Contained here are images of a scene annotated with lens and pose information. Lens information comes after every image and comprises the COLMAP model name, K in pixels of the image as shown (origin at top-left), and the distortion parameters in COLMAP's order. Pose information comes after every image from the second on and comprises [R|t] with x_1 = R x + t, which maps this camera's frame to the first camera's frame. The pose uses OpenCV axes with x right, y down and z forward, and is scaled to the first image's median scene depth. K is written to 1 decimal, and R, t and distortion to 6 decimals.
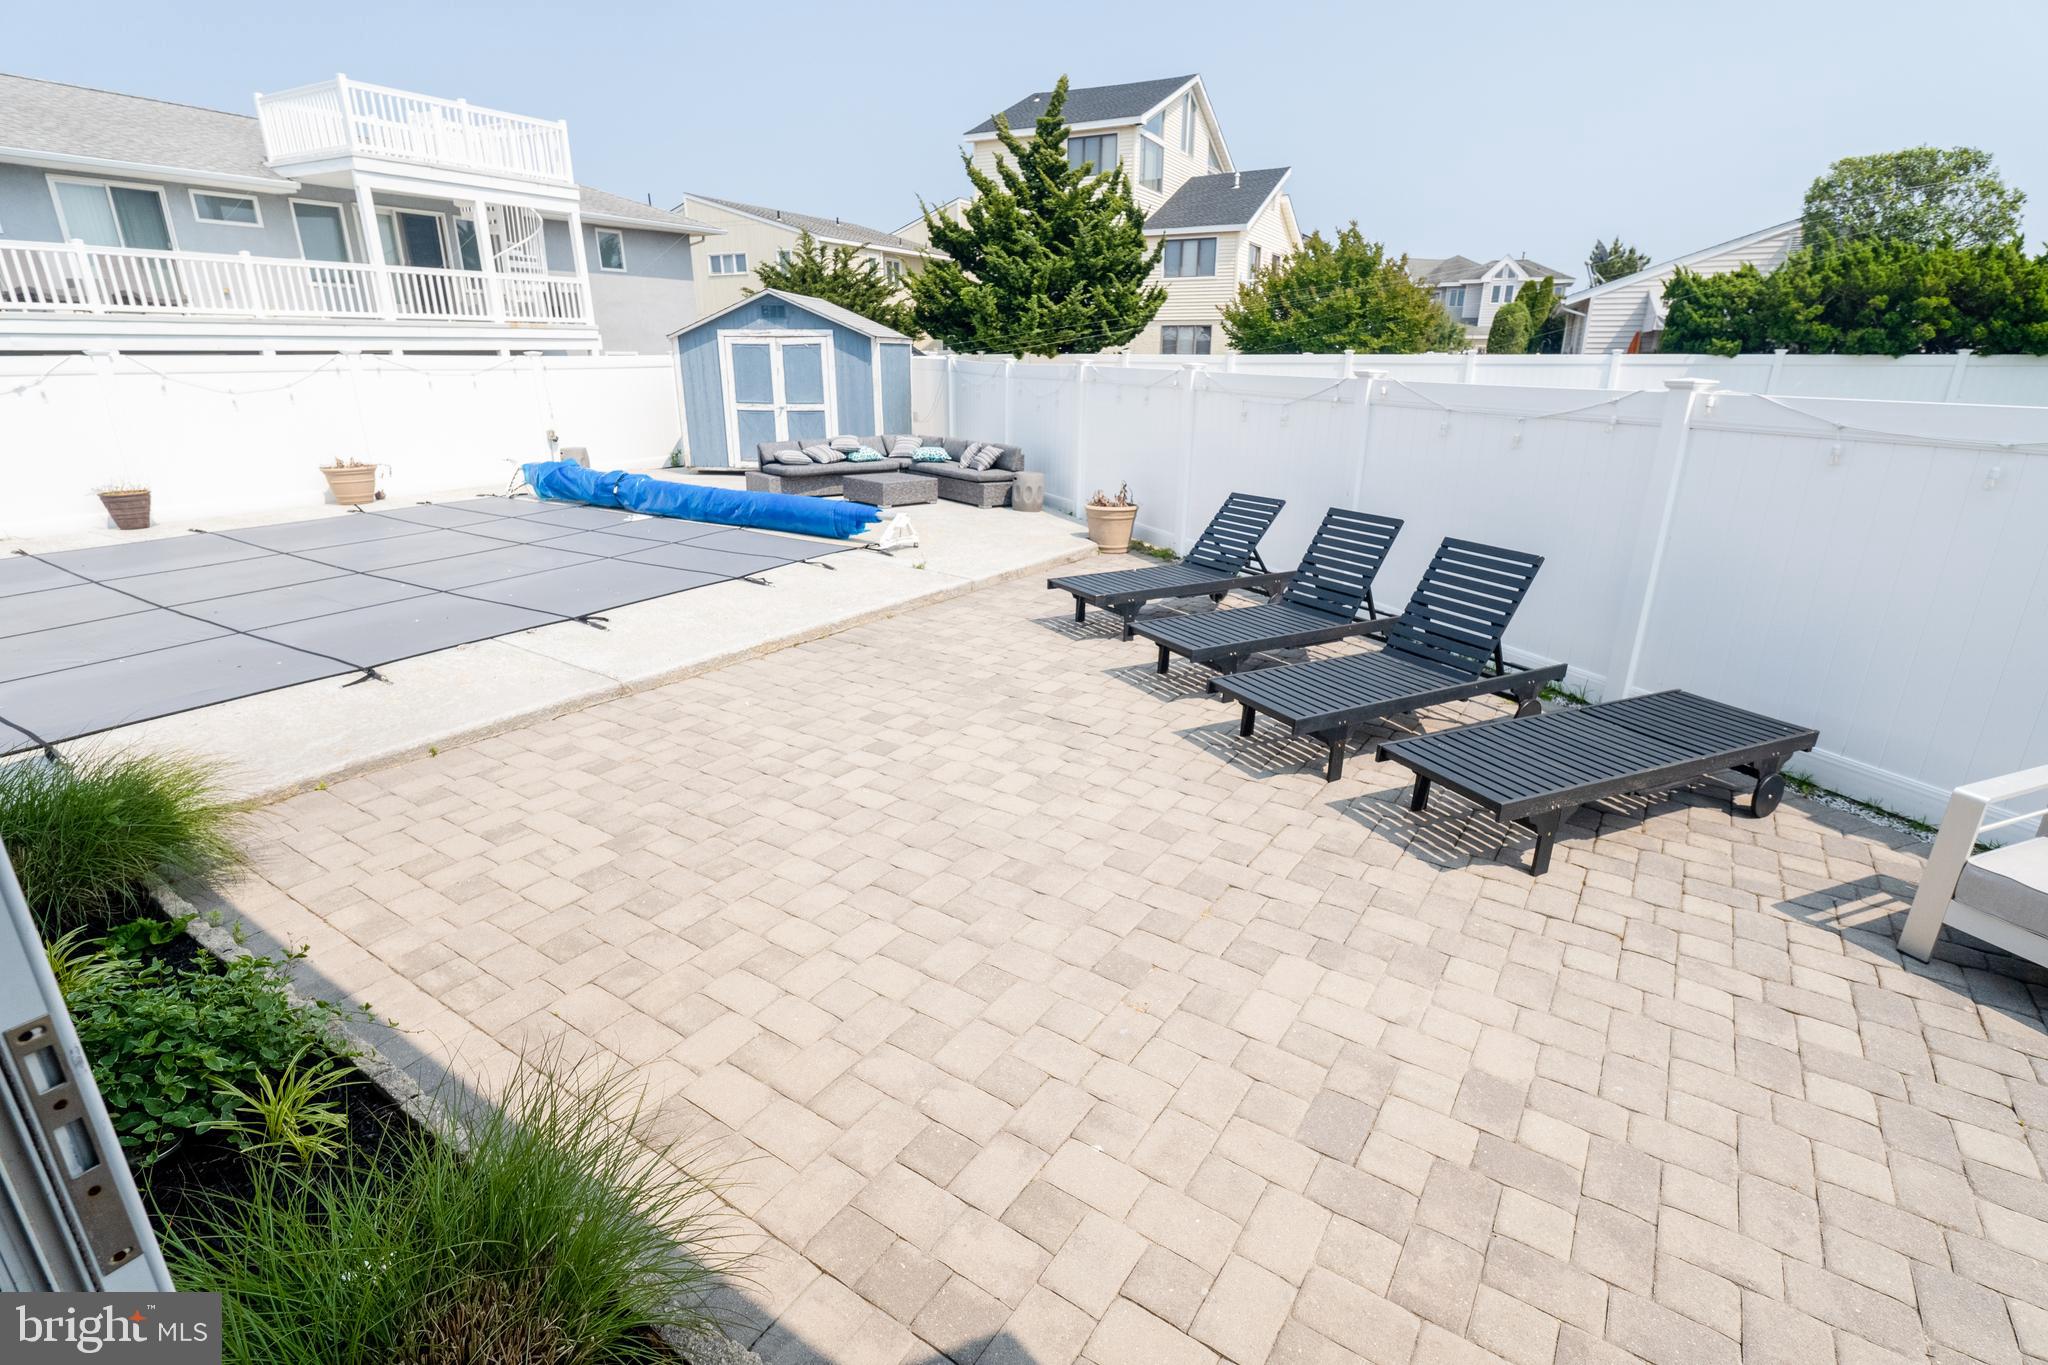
lens RADIAL K [[960.6, 0, 1025.8], [0, 960.6, 695.0], [0, 0, 1]] dist [-0.006363, 0.000438]
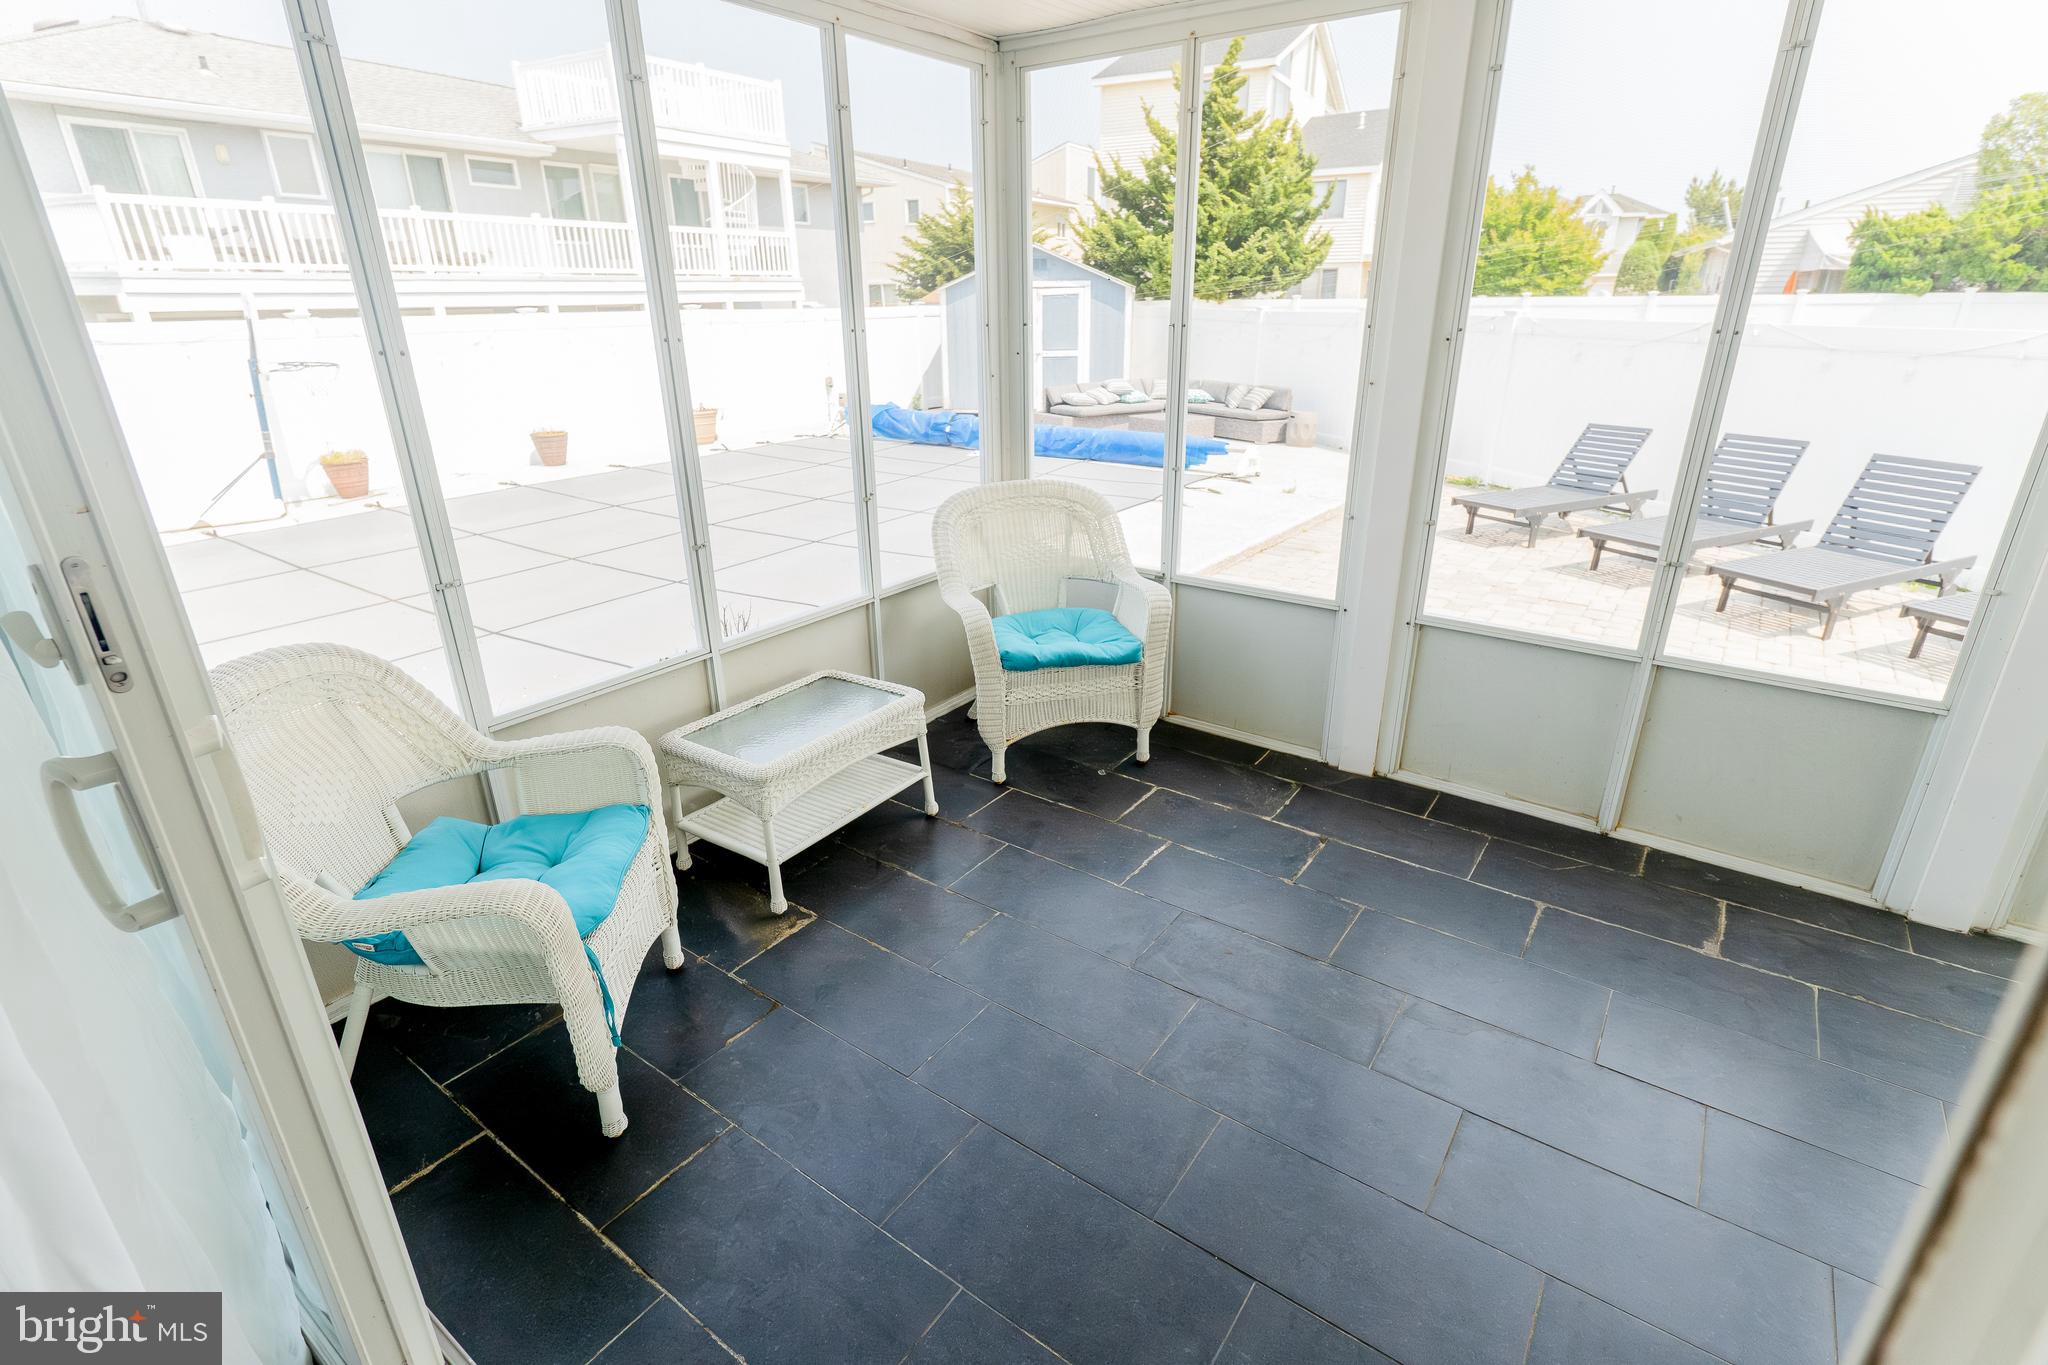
lens RADIAL K [[960.6, 0, 1026.5], [0, 960.6, 694.0], [0, 0, 1]] dist [-0.006363, 0.000438]
pose [[0.999363, 0.002208, -0.035623, -0.173621], [-0.000419, 0.998742, 0.050135, 0.023924], [0.035689, -0.050088, 0.998107, -0.081232]]
